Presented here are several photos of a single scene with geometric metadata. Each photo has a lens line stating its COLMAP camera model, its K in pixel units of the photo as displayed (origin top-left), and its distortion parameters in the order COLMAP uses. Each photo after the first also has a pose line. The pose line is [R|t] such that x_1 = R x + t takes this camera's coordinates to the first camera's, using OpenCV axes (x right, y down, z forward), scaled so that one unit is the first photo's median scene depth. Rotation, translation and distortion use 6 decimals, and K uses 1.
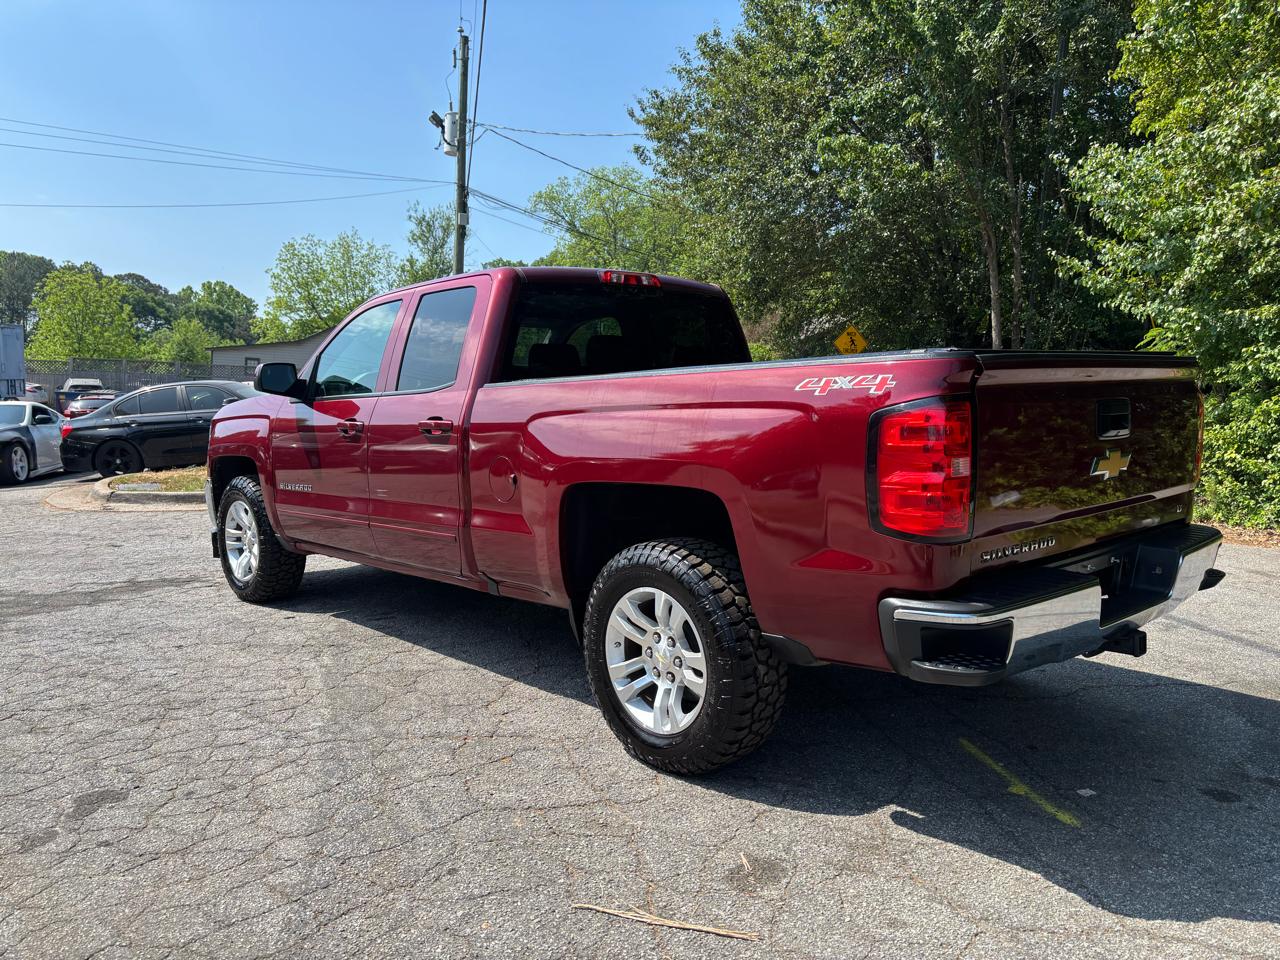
lens RADIAL K [[980.5, 0, 628.5], [0, 980.5, 493.7], [0, 0, 1]] dist [0.061398, -0.071516]
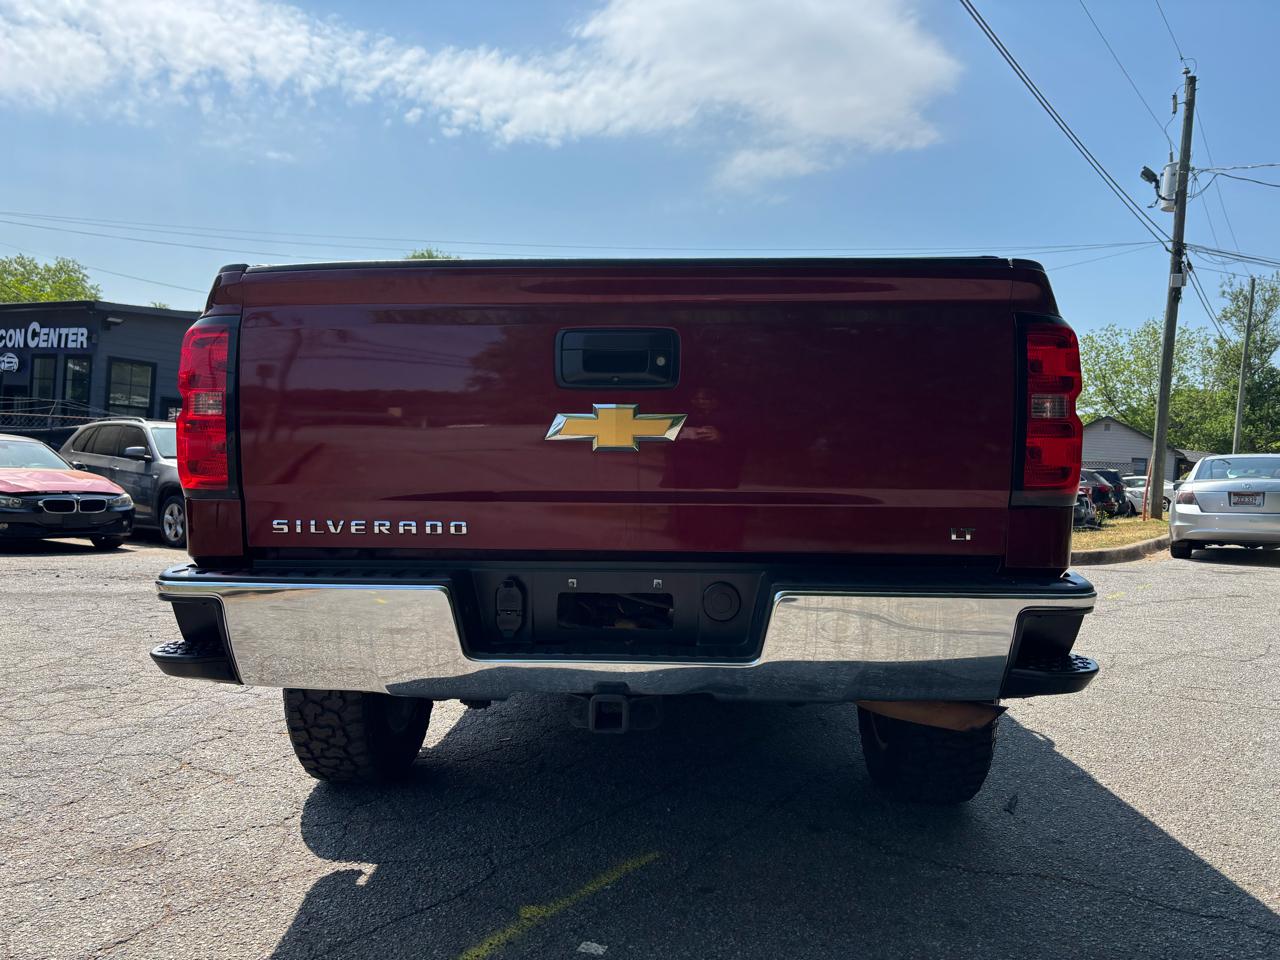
lens RADIAL K [[980.5, 0, 637.7], [0, 980.5, 499.9], [0, 0, 1]] dist [0.061398, -0.071516]
pose [[0.695833, 0.031186, -0.717526, 0.540509], [-0.099973, 0.993536, -0.053768, 0.028047], [0.711211, 0.109147, 0.694453, 0.322247]]
